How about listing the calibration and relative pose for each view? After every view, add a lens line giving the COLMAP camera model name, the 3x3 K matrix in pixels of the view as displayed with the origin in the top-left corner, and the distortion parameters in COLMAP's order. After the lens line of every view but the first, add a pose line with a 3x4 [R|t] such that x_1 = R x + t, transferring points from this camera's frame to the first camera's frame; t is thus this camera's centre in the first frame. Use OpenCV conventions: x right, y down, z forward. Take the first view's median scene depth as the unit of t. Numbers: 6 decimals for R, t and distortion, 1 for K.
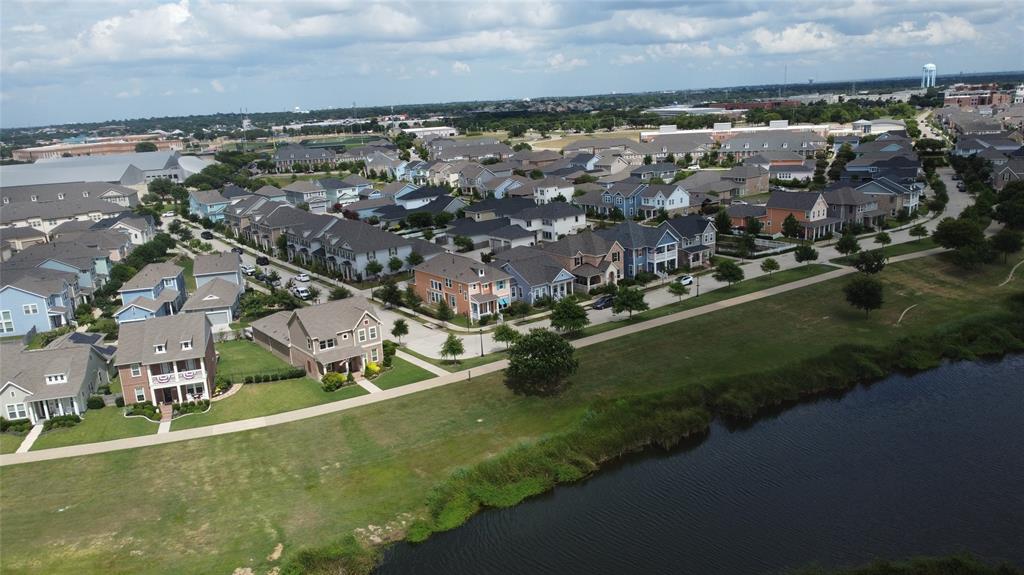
lens RADIAL K [[773.5, 0, 510.6], [0, 773.5, 293.7], [0, 0, 1]] dist [0.005501, -0.008298]
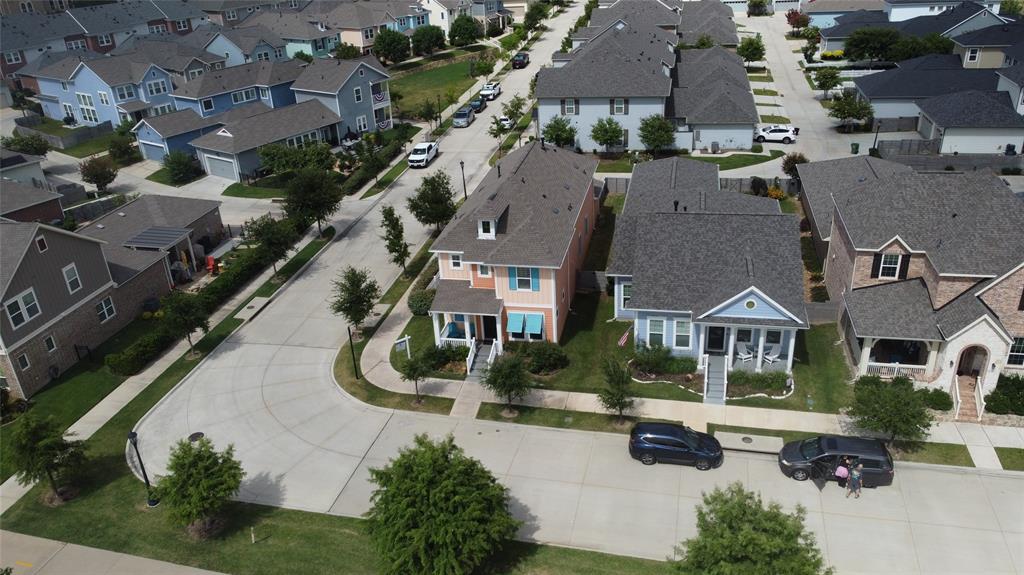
lens RADIAL K [[773.5, 0, 510.6], [0, 773.5, 293.7], [0, 0, 1]] dist [0.005501, -0.008298]
pose [[0.653158, 0.354818, -0.668947, 0.189412], [-0.168141, 0.929327, 0.328754, -0.102826], [0.738318, -0.102251, 0.666657, 0.669171]]
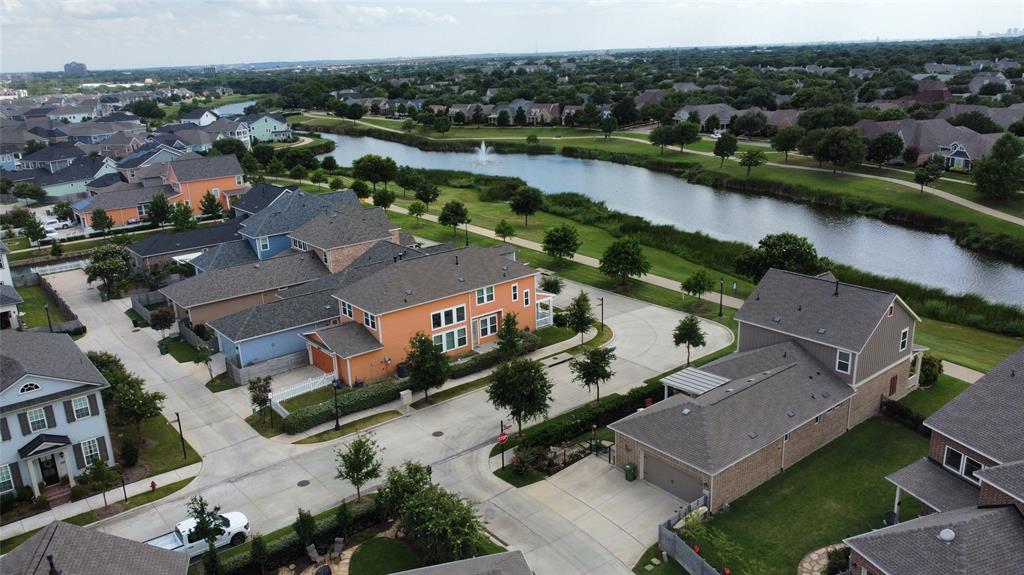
lens RADIAL K [[773.5, 0, 510.6], [0, 773.5, 293.7], [0, 0, 1]] dist [0.005501, -0.008298]
pose [[-0.033698, -0.241454, 0.969827, -0.543501], [0.281638, 0.928758, 0.241015, -0.126229], [-0.958929, 0.281262, 0.036706, 0.859576]]
